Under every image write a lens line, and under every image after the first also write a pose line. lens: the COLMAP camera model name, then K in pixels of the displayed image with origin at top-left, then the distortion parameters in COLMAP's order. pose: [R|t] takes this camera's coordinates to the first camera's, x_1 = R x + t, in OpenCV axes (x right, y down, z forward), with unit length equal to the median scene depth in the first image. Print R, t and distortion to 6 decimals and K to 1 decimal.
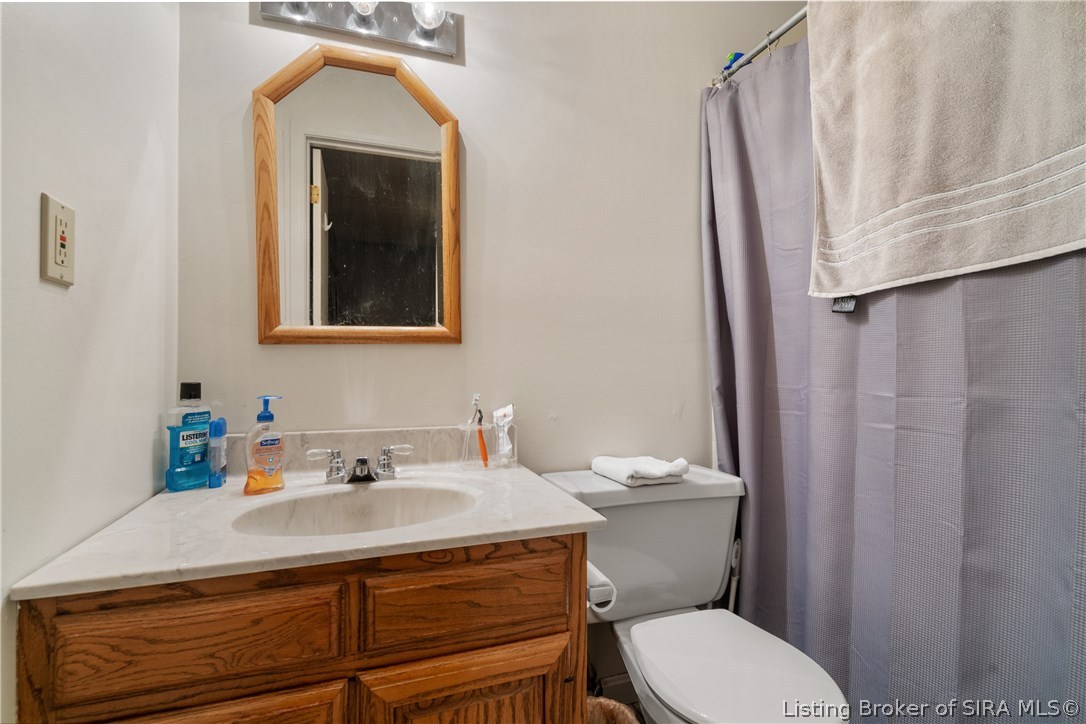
lens RADIAL K [[512.5, 0, 543.0], [0, 512.5, 362.0], [0, 0, 1]] dist [-0.000342, -0.000112]
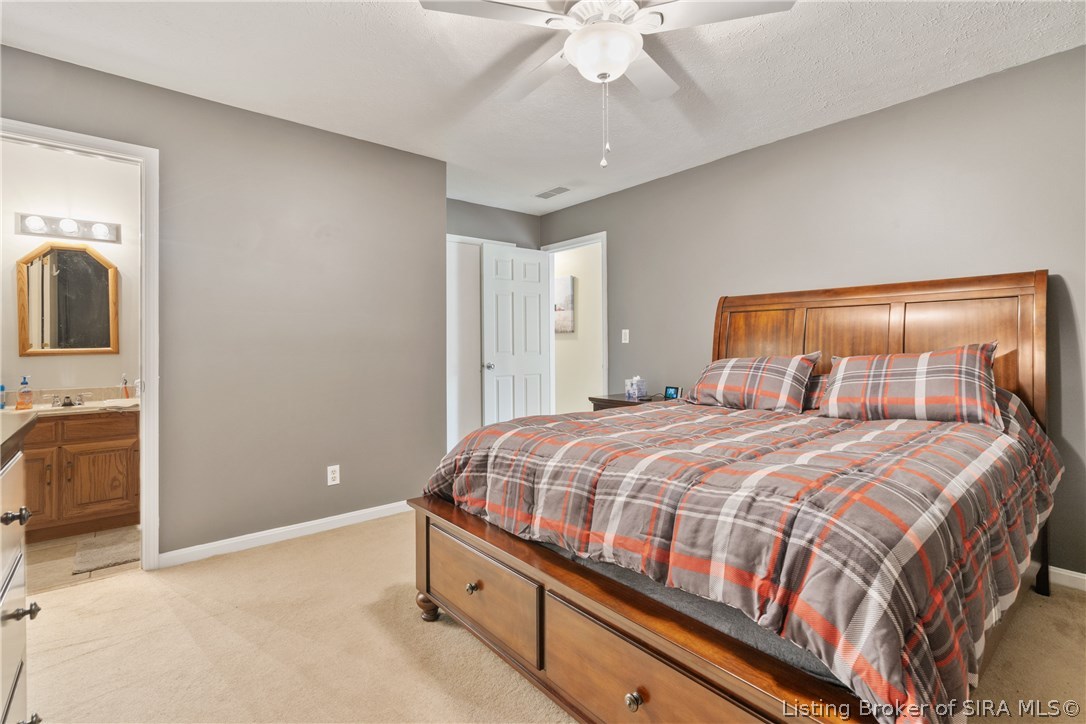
lens RADIAL K [[502.4, 0, 541.2], [0, 502.4, 344.6], [0, 0, 1]] dist [-0.003089, -0.000389]
pose [[0.934899, -0.005510, 0.354870, 1.047976], [0.006032, 0.999982, -0.000365, -0.080349], [-0.354861, 0.002482, 0.934916, -2.372311]]
